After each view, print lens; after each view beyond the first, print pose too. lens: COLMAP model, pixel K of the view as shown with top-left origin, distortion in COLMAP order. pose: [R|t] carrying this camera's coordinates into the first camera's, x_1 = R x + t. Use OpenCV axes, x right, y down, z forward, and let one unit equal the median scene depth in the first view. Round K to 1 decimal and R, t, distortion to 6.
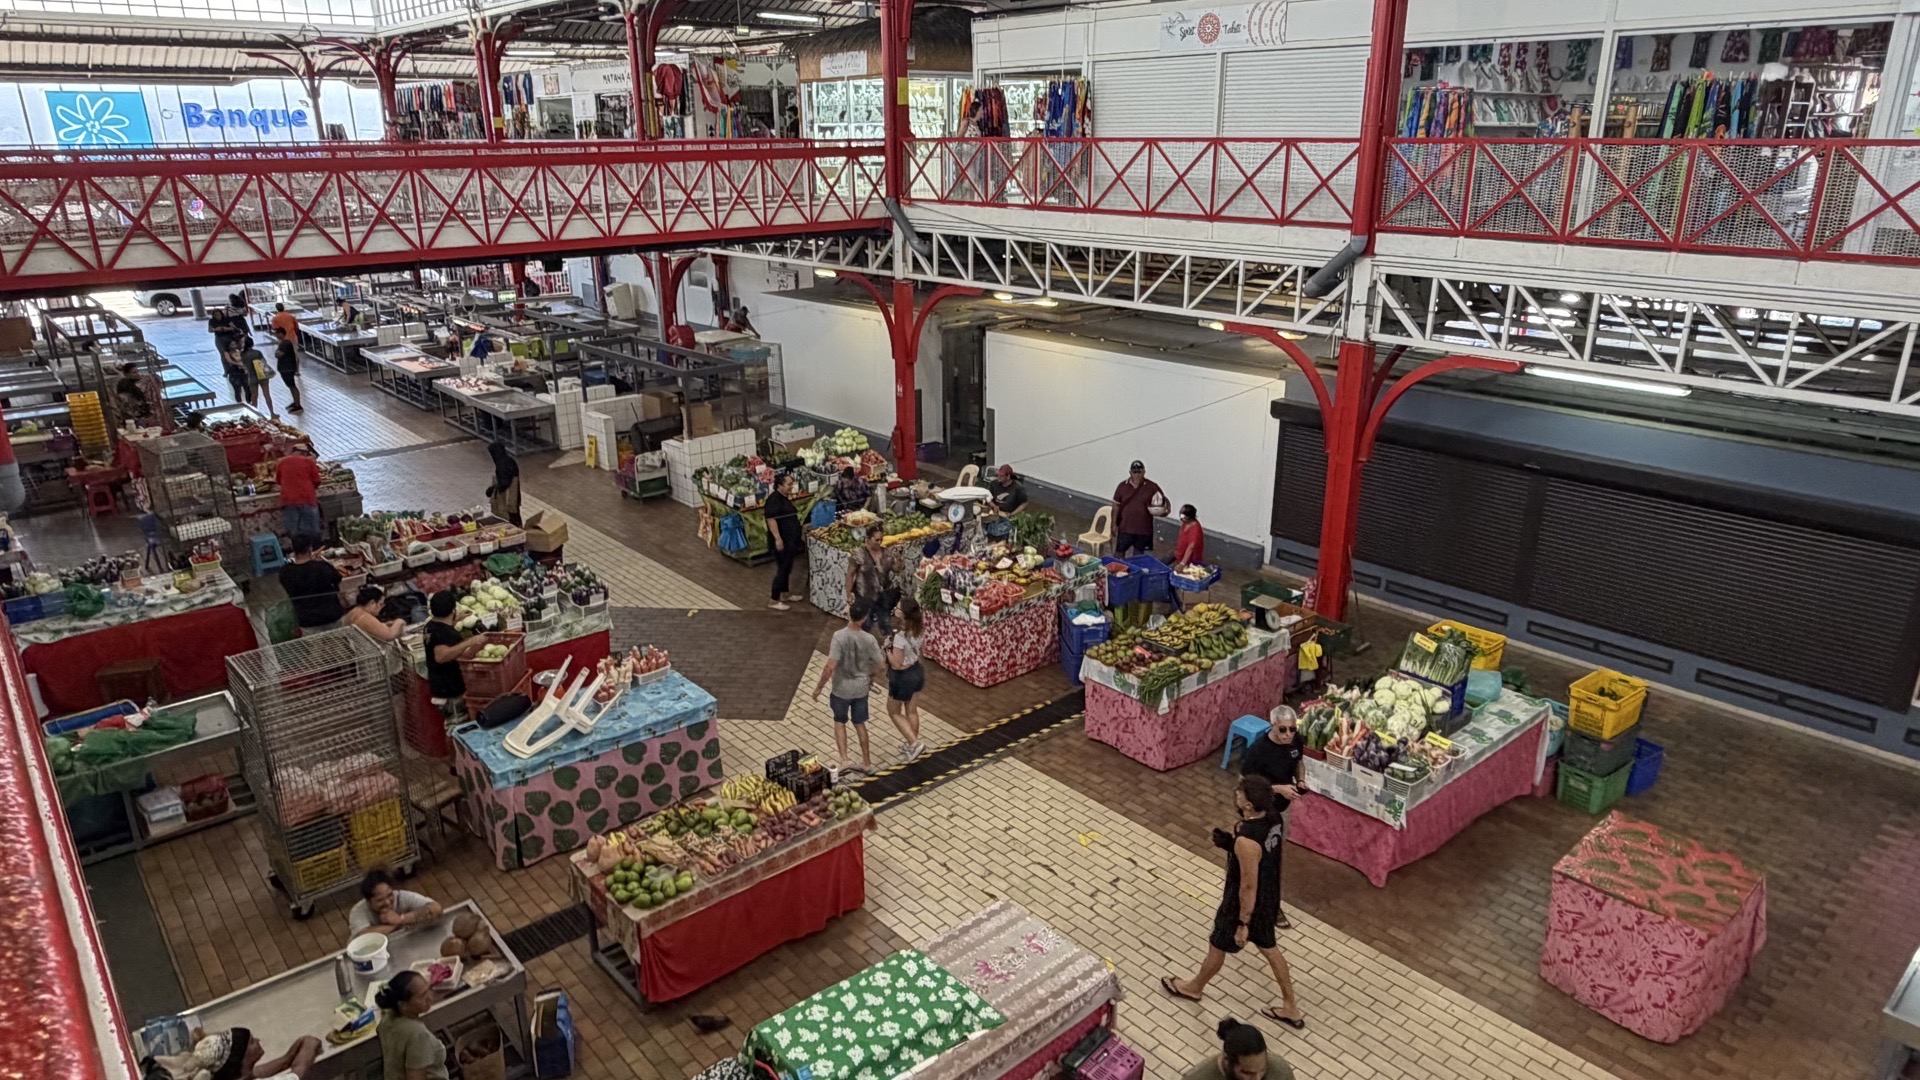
lens RADIAL K [[1168.6, 0, 960.0], [0, 1168.6, 540.0], [0, 0, 1]] dist [-0.002445, -0.000369]
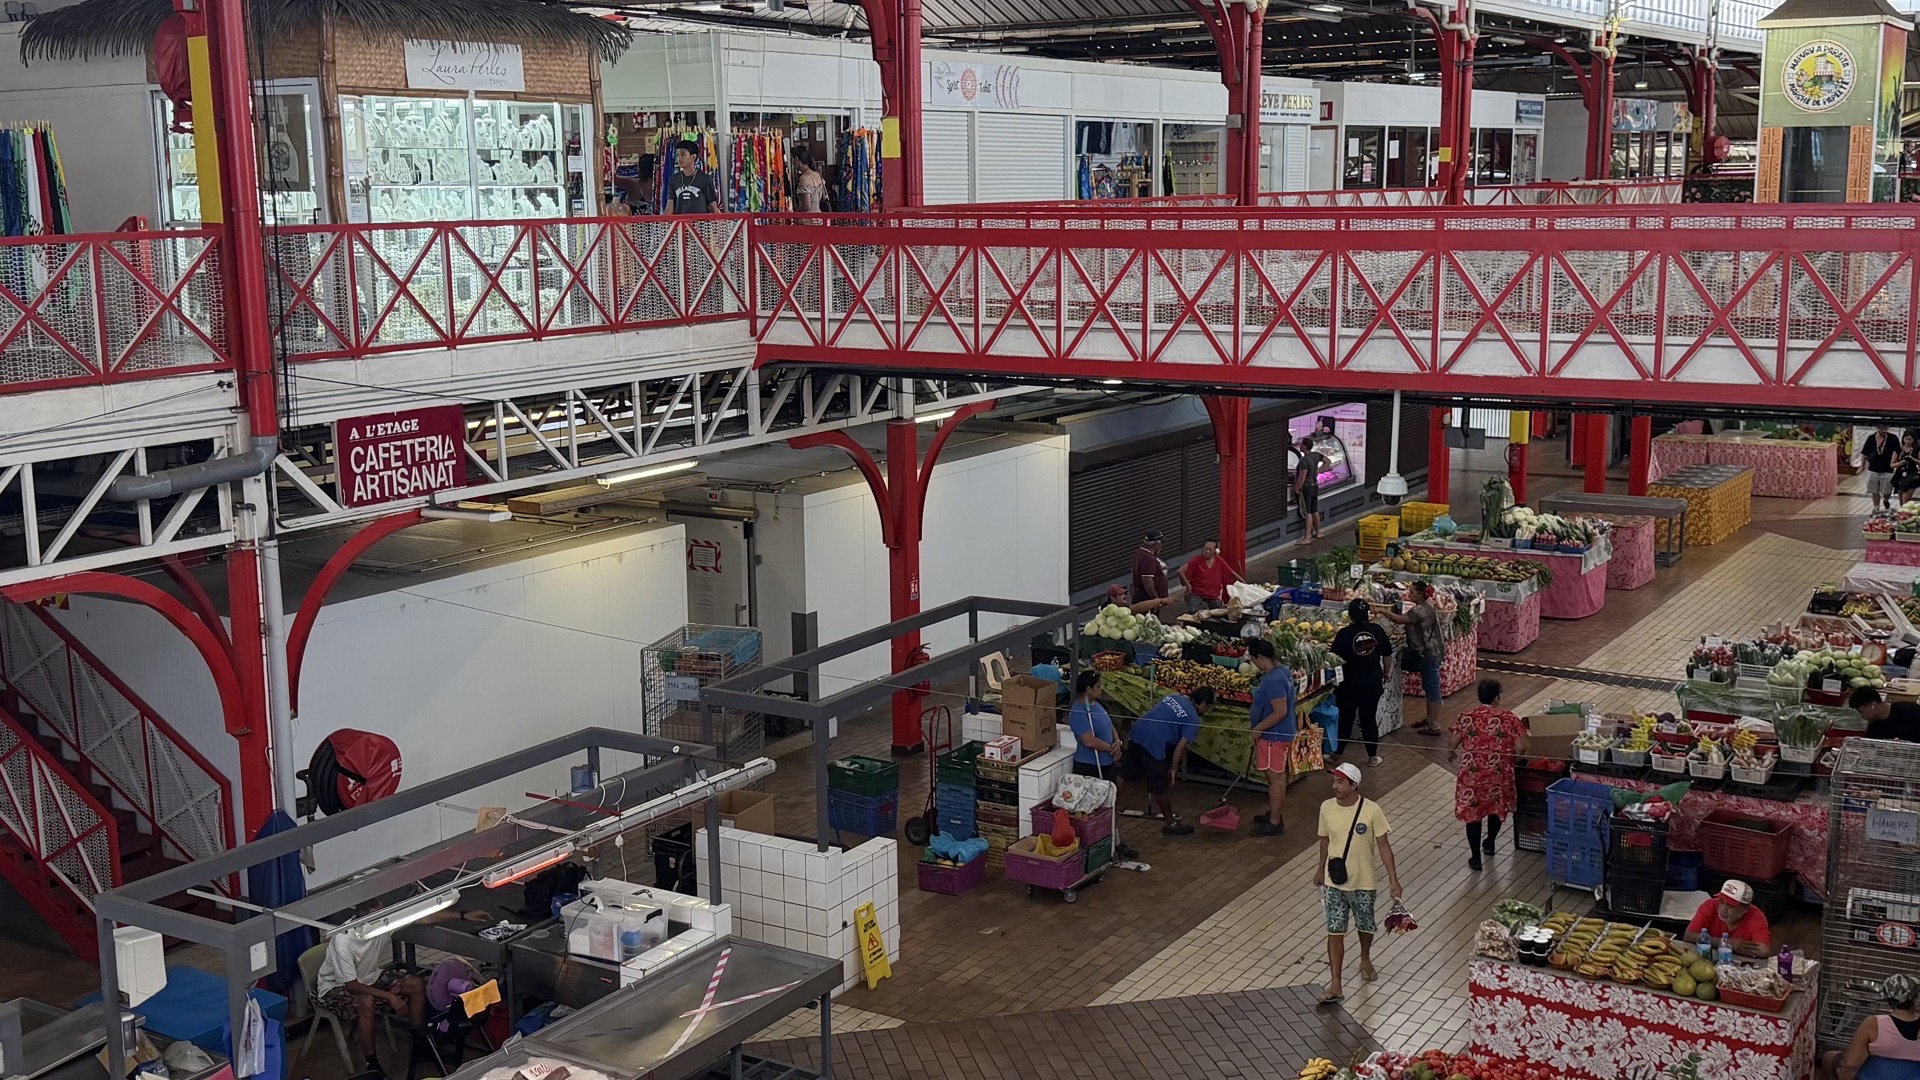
lens RADIAL K [[2047.9, 0, 960.0], [0, 2047.9, 540.0], [0, 0, 1]] dist [0.220252, -0.545735]
pose [[-0.279534, -0.147371, 0.948758, -0.978744], [0.356243, 0.901696, 0.245021, -0.366727], [-0.891601, 0.406480, -0.199555, 1.048387]]
